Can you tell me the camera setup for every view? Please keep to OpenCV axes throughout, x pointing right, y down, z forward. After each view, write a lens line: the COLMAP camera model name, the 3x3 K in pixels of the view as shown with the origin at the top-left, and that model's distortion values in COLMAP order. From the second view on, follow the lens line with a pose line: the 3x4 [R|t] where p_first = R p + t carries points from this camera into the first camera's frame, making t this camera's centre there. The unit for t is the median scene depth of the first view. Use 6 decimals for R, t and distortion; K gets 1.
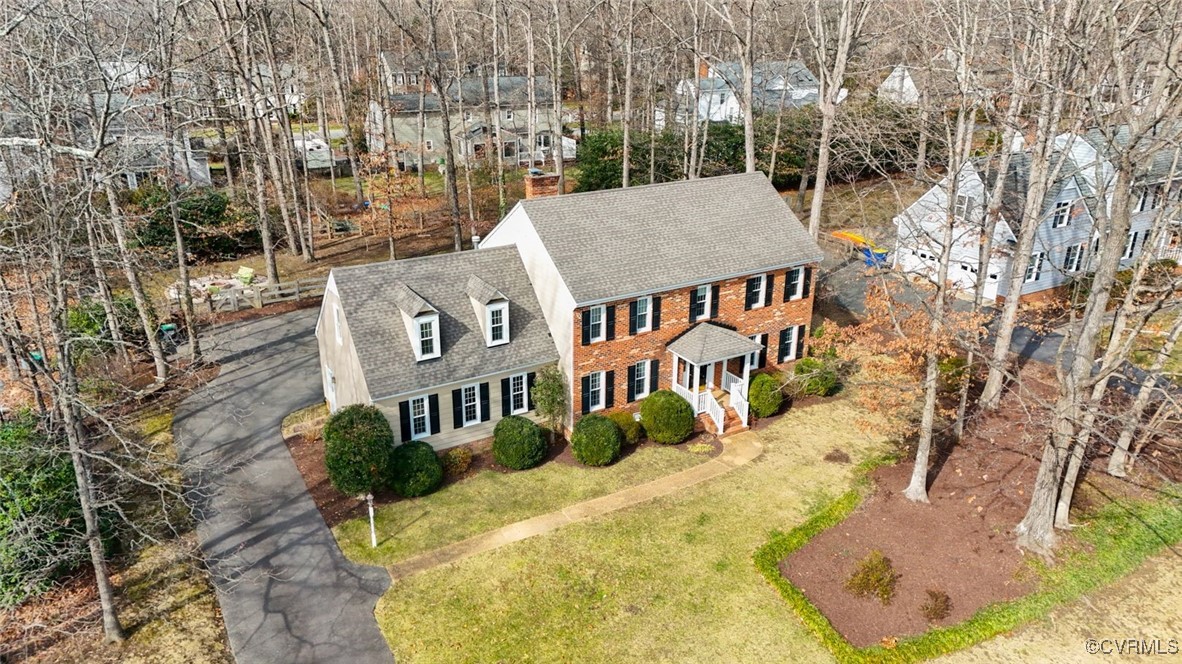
lens RADIAL K [[868.1, 0, 589.8], [0, 868.1, 333.7], [0, 0, 1]] dist [0.107603, -0.006910]
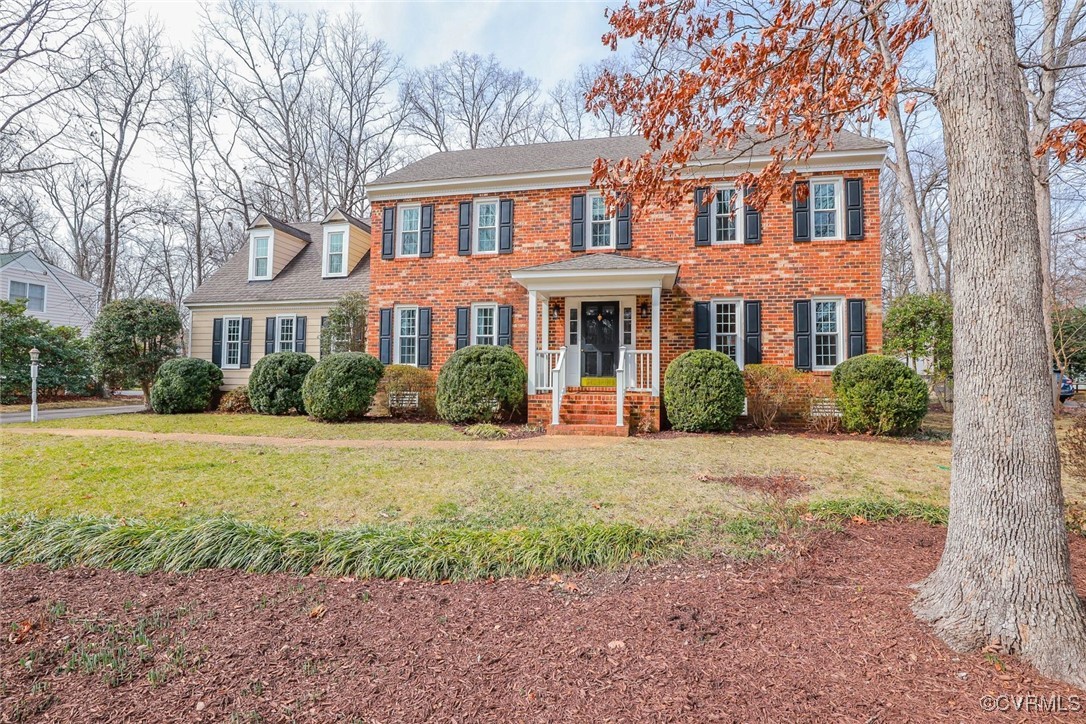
lens RADIAL K [[494.3, 0, 546.6], [0, 494.3, 367.9], [0, 0, 1]] dist [-0.033689, 0.005093]
pose [[0.734001, -0.018590, -0.678894, 0.347897], [-0.252012, 0.920801, -0.297683, 0.175201], [0.630661, 0.389589, 0.671184, 0.835412]]
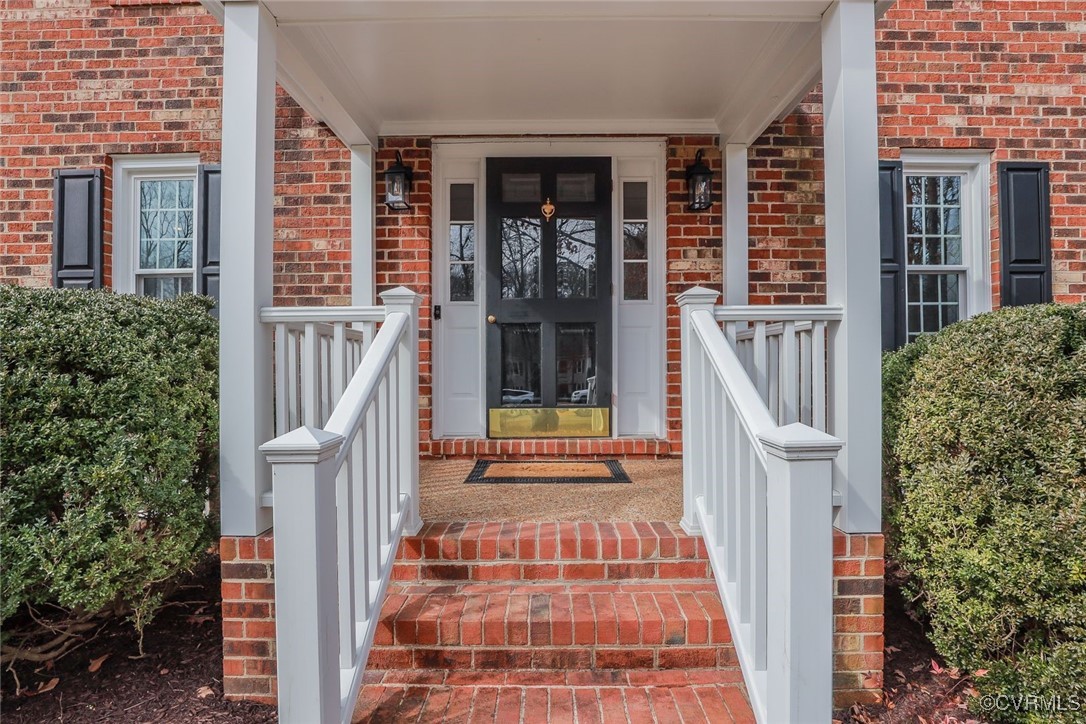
lens RADIAL K [[494.3, 0, 545.5], [0, 494.3, 360.0], [0, 0, 1]] dist [-0.033689, 0.005093]
pose [[0.852864, -0.015214, -0.521912, 0.191451], [-0.180363, 0.929460, -0.321829, 0.092011], [0.489992, 0.368610, 0.789958, 1.009799]]
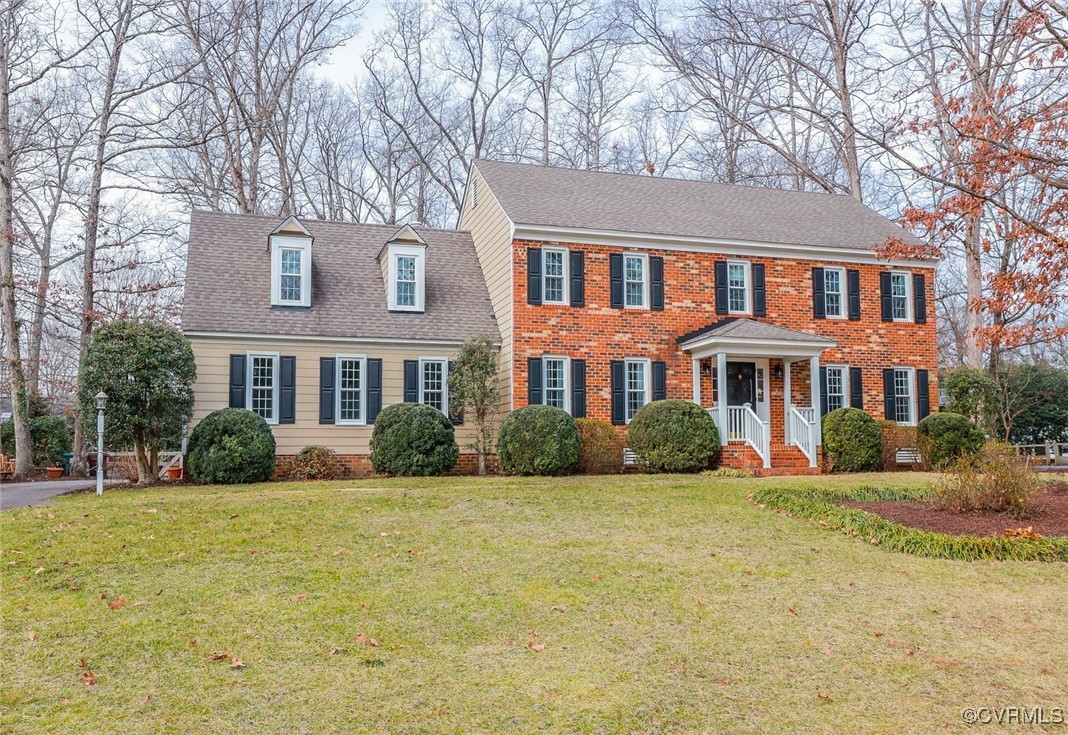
lens RADIAL K [[990.9, 0, 579.4], [0, 990.9, 397.1], [0, 0, 1]] dist [0.020319, 0.000000]
pose [[0.977627, -0.032723, -0.207784, 0.174117], [-0.060447, 0.902453, -0.426525, 0.377362], [0.201473, 0.429543, 0.880285, 0.386688]]
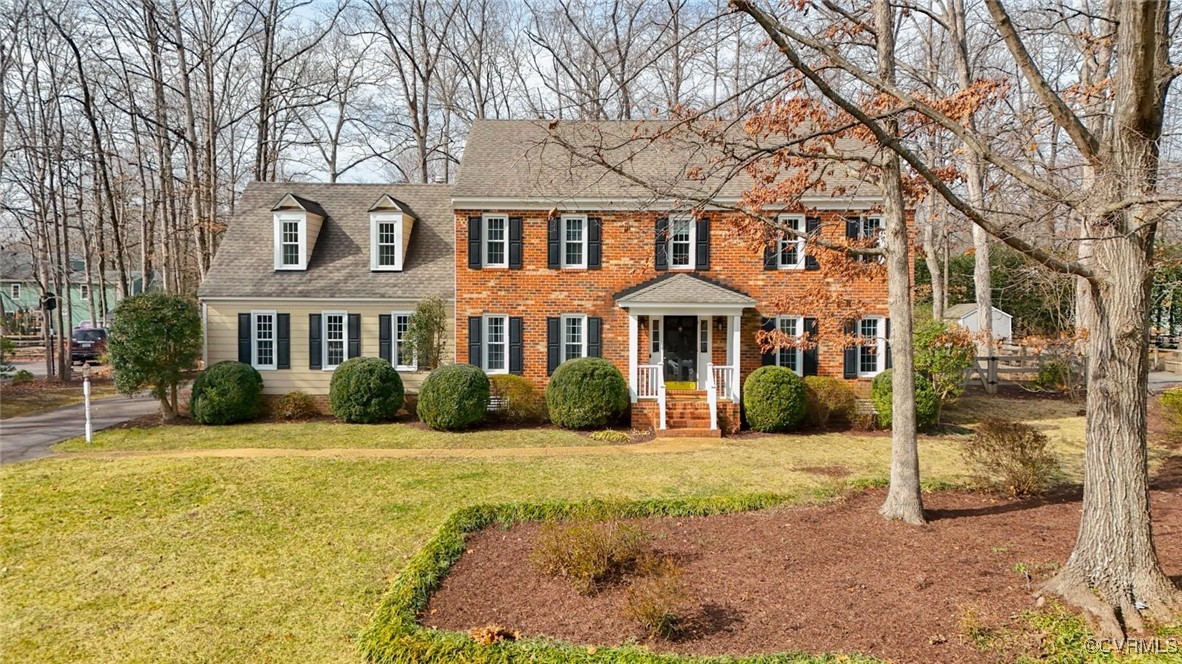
lens RADIAL K [[868.1, 0, 589.6], [0, 868.1, 331.8], [0, 0, 1]] dist [0.107603, -0.006910]
pose [[0.845743, 0.014176, -0.533402, 0.449787], [-0.191144, 0.941356, -0.278053, 0.238995], [0.498180, 0.337118, 0.798855, 0.484359]]
